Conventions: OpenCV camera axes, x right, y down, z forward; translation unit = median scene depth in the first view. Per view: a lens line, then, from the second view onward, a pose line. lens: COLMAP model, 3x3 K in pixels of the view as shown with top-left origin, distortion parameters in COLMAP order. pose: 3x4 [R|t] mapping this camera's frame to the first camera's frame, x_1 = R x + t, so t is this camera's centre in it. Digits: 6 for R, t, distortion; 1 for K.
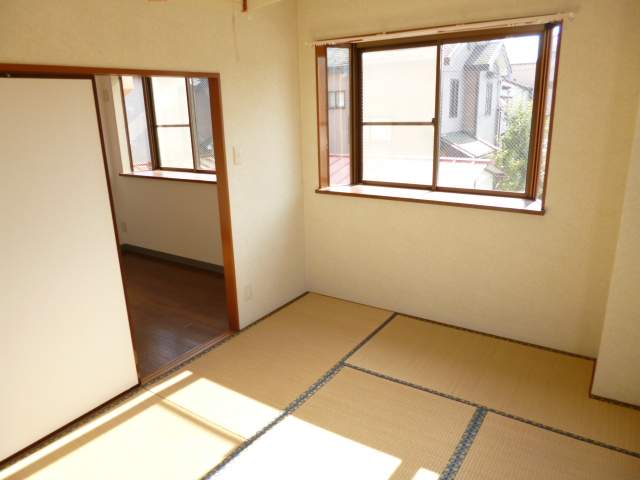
lens RADIAL K [[464.9, 0, 320.4], [0, 464.9, 244.0], [0, 0, 1]] dist [-0.027029, 0.012140]
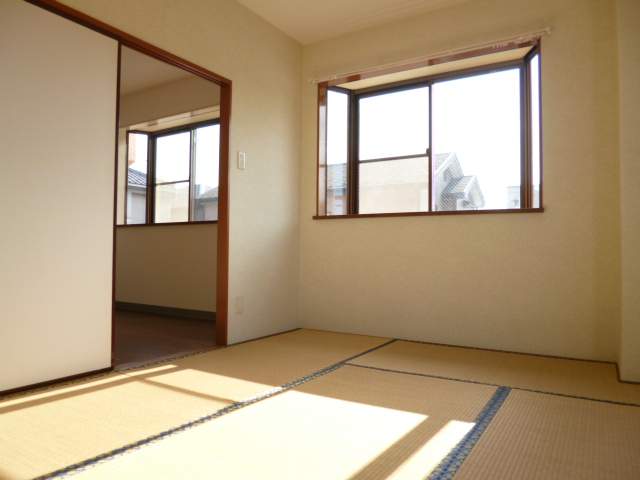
lens RADIAL K [[464.9, 0, 323.9], [0, 464.9, 239.9], [0, 0, 1]] dist [-0.027029, 0.012140]
pose [[0.998470, 0.035844, 0.042100, -0.030116], [-0.021474, 0.953027, -0.302125, 0.253108], [-0.050952, 0.300759, 0.952338, 0.063400]]
